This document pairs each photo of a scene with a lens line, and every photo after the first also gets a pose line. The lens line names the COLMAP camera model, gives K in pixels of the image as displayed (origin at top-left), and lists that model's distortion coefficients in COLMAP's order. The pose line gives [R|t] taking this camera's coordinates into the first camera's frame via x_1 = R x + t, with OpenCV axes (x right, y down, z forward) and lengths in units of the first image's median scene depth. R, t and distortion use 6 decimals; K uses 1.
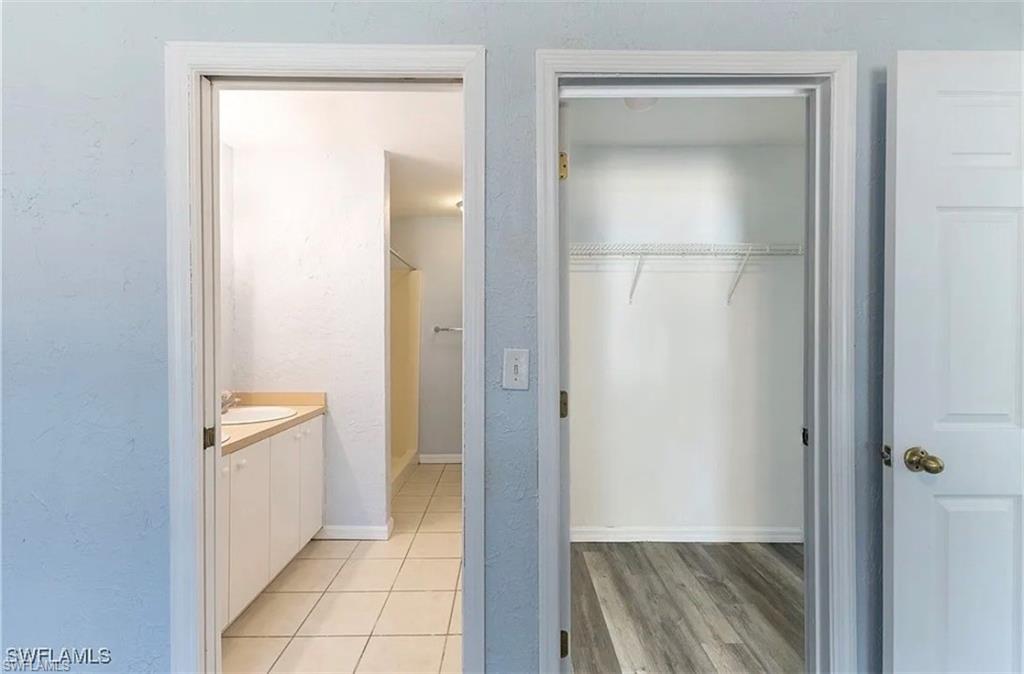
lens RADIAL K [[465.5, 0, 513.9], [0, 465.5, 335.4], [0, 0, 1]] dist [0.001431, 0.000061]
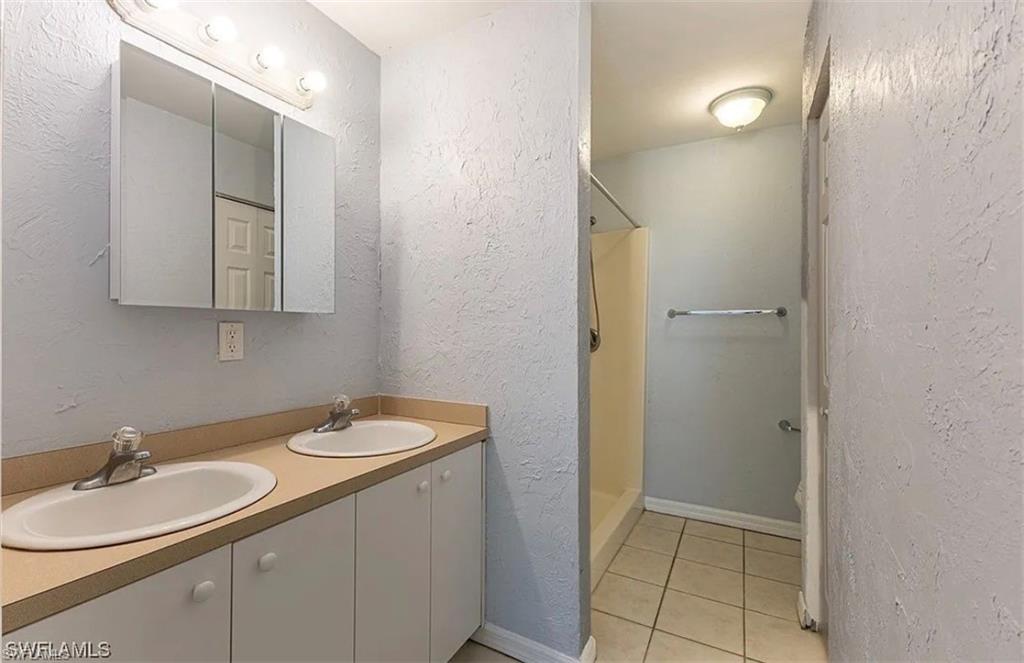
lens RADIAL K [[443.1, 0, 504.6], [0, 443.1, 329.3], [0, 0, 1]] dist [0.003890, 0.000207]
pose [[0.872794, 0.000081, -0.488089, -0.096993], [-0.004149, 0.999965, -0.007252, 0.024770], [0.488071, 0.008355, 0.872764, 0.495676]]
